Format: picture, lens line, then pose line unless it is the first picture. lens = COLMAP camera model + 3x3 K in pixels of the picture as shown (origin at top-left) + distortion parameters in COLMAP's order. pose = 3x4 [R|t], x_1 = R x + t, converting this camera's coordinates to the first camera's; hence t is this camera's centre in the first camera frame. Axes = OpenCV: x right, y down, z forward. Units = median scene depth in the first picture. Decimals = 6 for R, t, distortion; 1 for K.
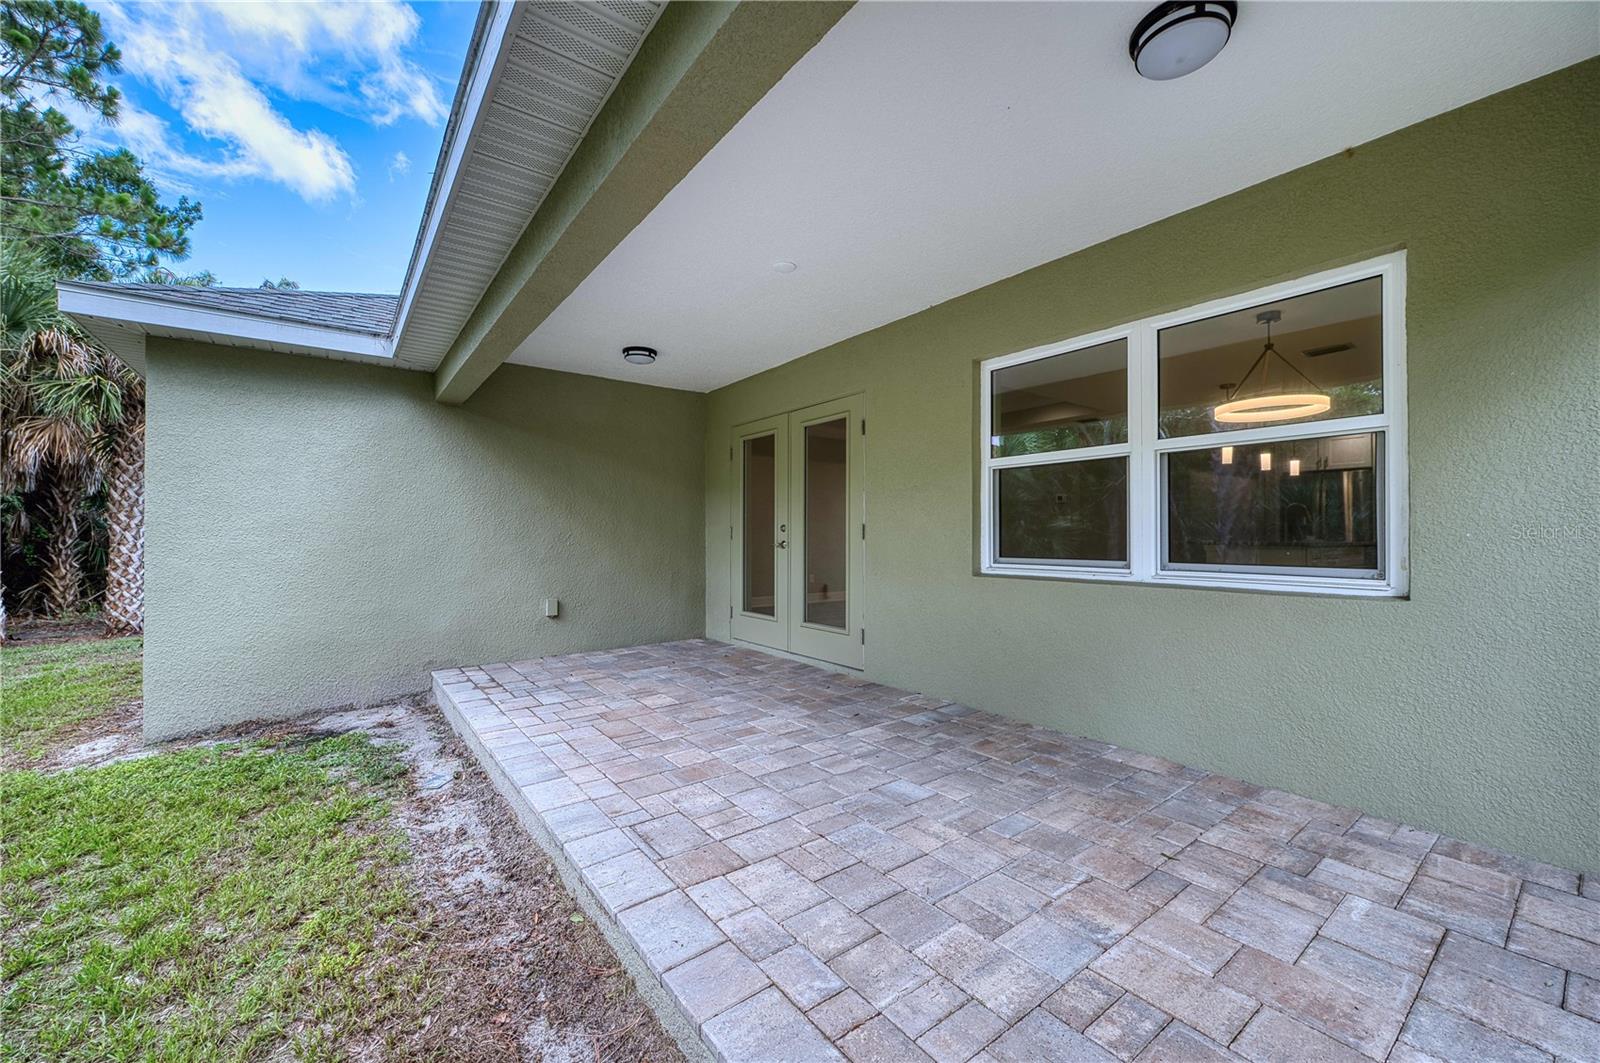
lens RADIAL K [[621.3, 0, 801.0], [0, 621.3, 534.6], [0, 0, 1]] dist [-0.005324, 0.001315]
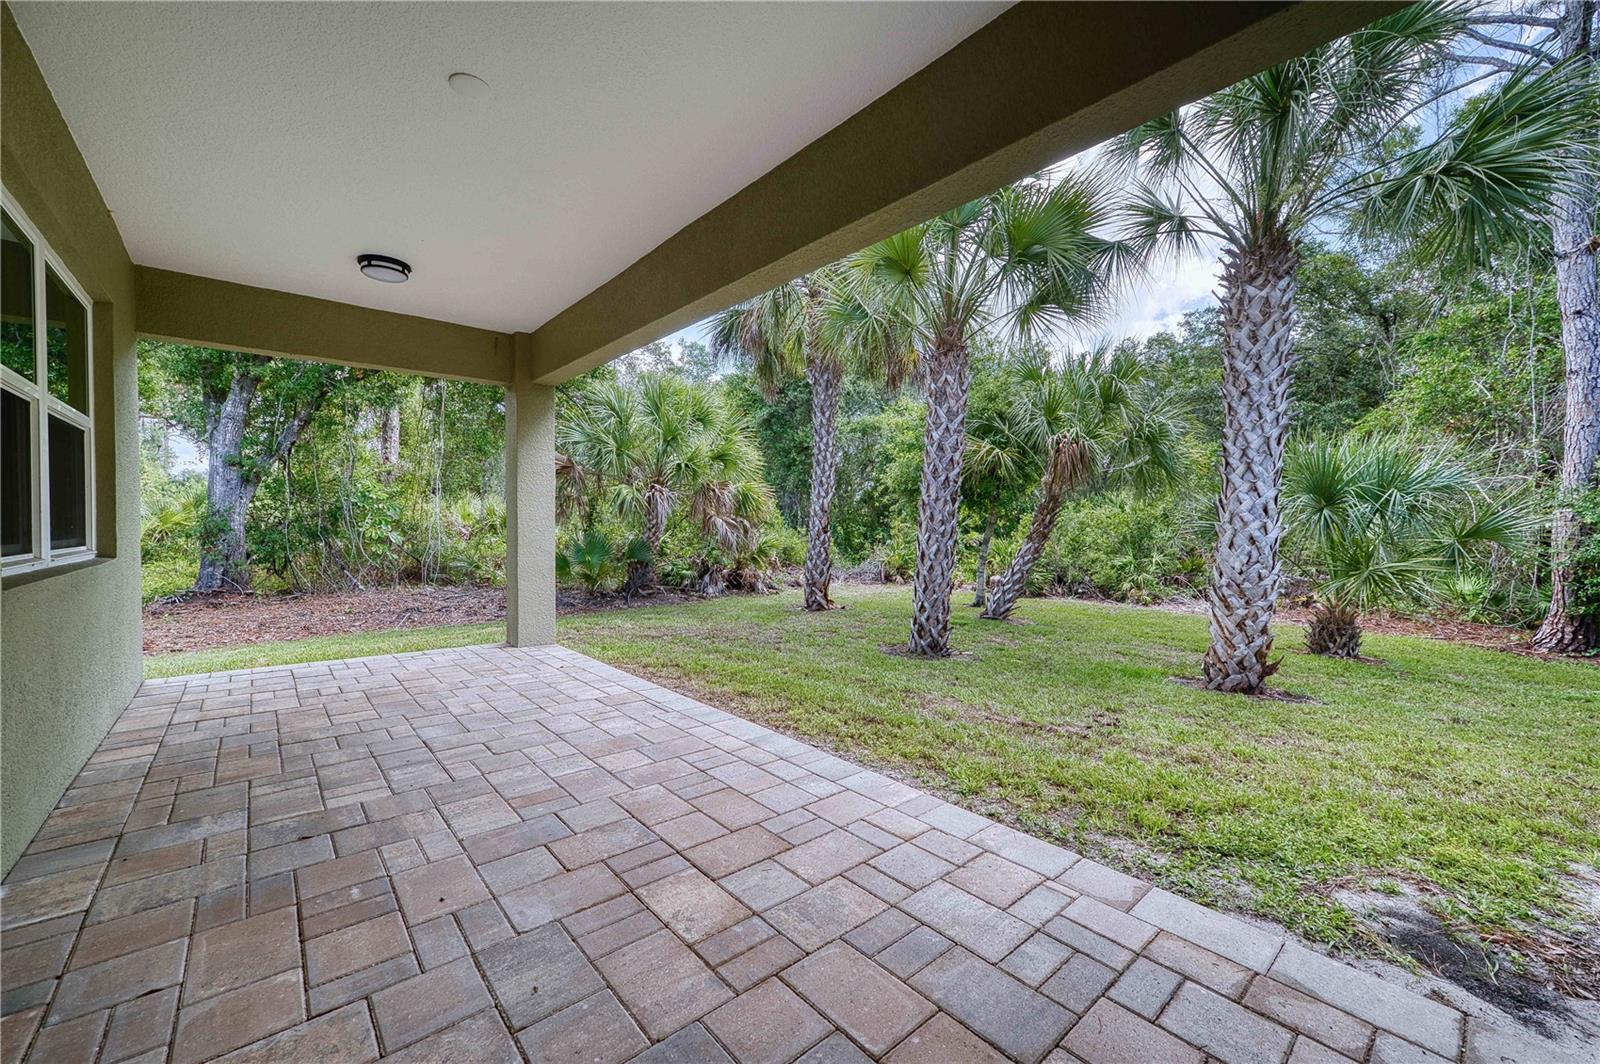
lens RADIAL K [[621.3, 0, 797.2], [0, 621.3, 537.3], [0, 0, 1]] dist [-0.005324, 0.001315]
pose [[-0.997595, -0.001881, -0.069292, -0.351318], [-0.002512, 0.999956, 0.009030, 0.027902], [0.069272, 0.009183, -0.997556, 1.830729]]
